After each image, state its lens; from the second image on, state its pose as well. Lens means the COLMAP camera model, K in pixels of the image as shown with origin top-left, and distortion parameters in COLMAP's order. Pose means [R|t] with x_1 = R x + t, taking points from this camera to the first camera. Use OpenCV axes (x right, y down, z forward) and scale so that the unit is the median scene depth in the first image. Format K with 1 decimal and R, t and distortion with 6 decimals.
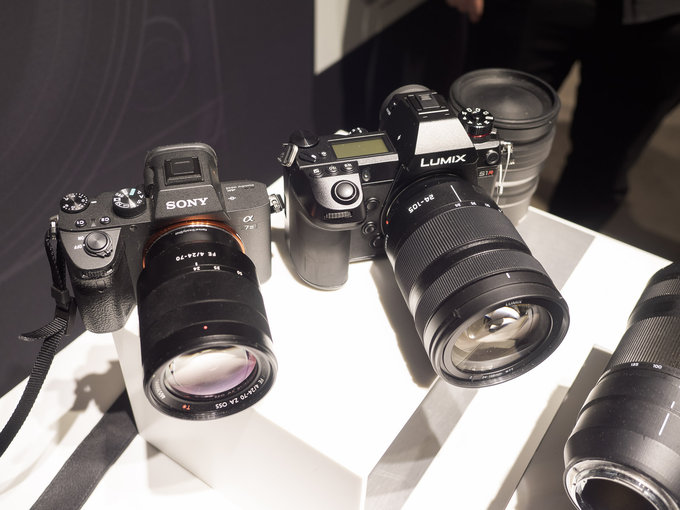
lens RADIAL K [[705.6, 0, 340.0], [0, 705.6, 255.0], [0, 0, 1]] dist [0.013574, 0.017859]
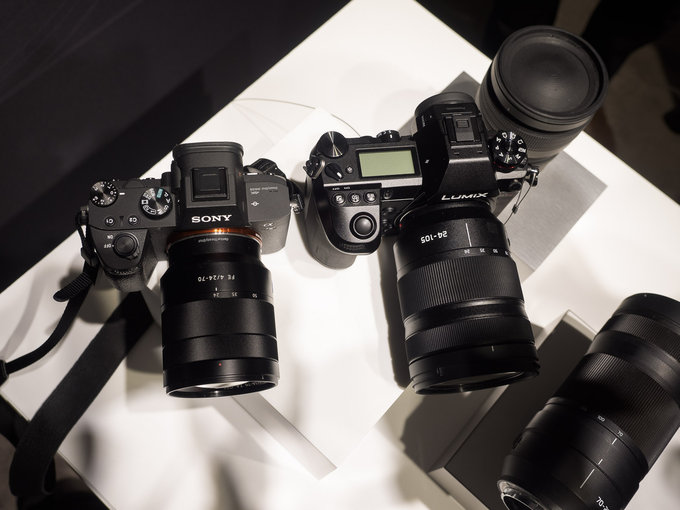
lens RADIAL K [[705.6, 0, 340.0], [0, 705.6, 255.0], [0, 0, 1]] dist [0.013574, 0.017859]
pose [[0.987741, 0.152966, 0.031142, -0.052039], [-0.151208, 0.887948, 0.434379, -0.494578], [0.038792, -0.433762, 0.900192, 0.043471]]
